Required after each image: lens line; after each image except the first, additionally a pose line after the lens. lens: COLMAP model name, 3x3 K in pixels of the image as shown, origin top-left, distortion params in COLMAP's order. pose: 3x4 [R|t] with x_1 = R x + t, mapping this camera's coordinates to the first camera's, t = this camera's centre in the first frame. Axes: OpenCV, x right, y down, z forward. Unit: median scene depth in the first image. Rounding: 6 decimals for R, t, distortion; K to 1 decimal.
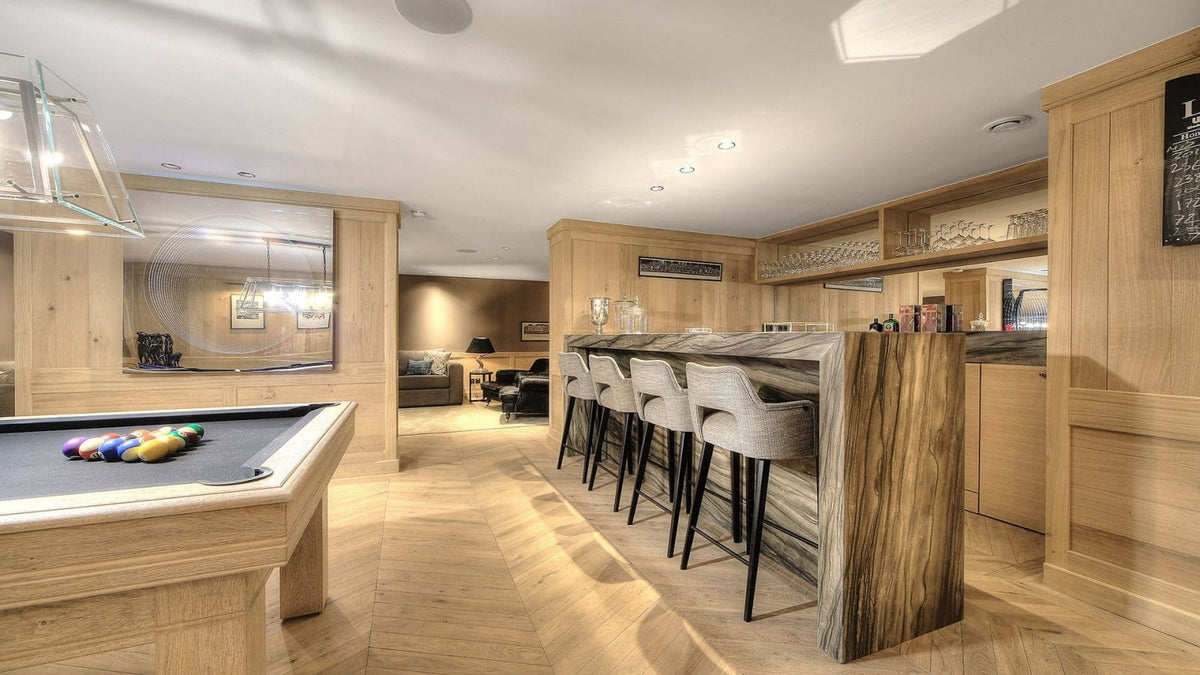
lens RADIAL K [[504.3, 0, 600.0], [0, 504.3, 337.5], [0, 0, 1]] dist [0.004149, 0.000689]
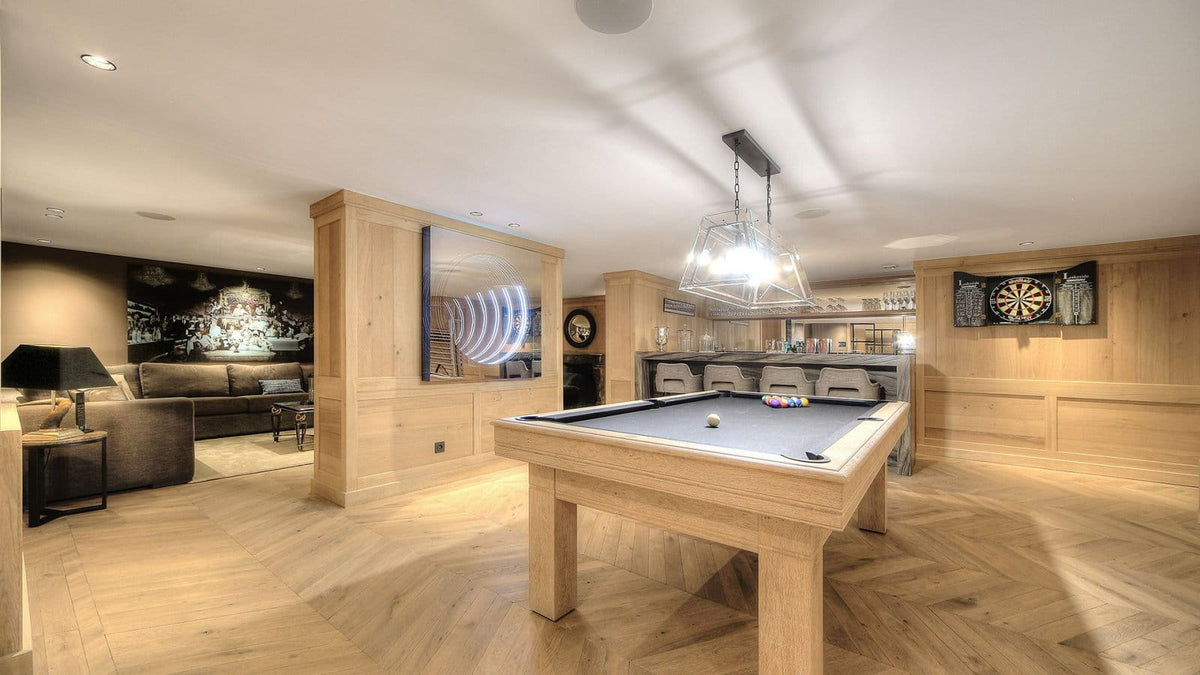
lens RADIAL K [[504.3, 0, 600.0], [0, 504.3, 337.5], [0, 0, 1]] dist [0.004149, 0.000689]
pose [[0.841279, 0.026939, 0.539929, -1.246125], [-0.014427, 0.999521, -0.027391, -0.004264], [-0.540408, 0.015254, 0.841265, -0.201821]]
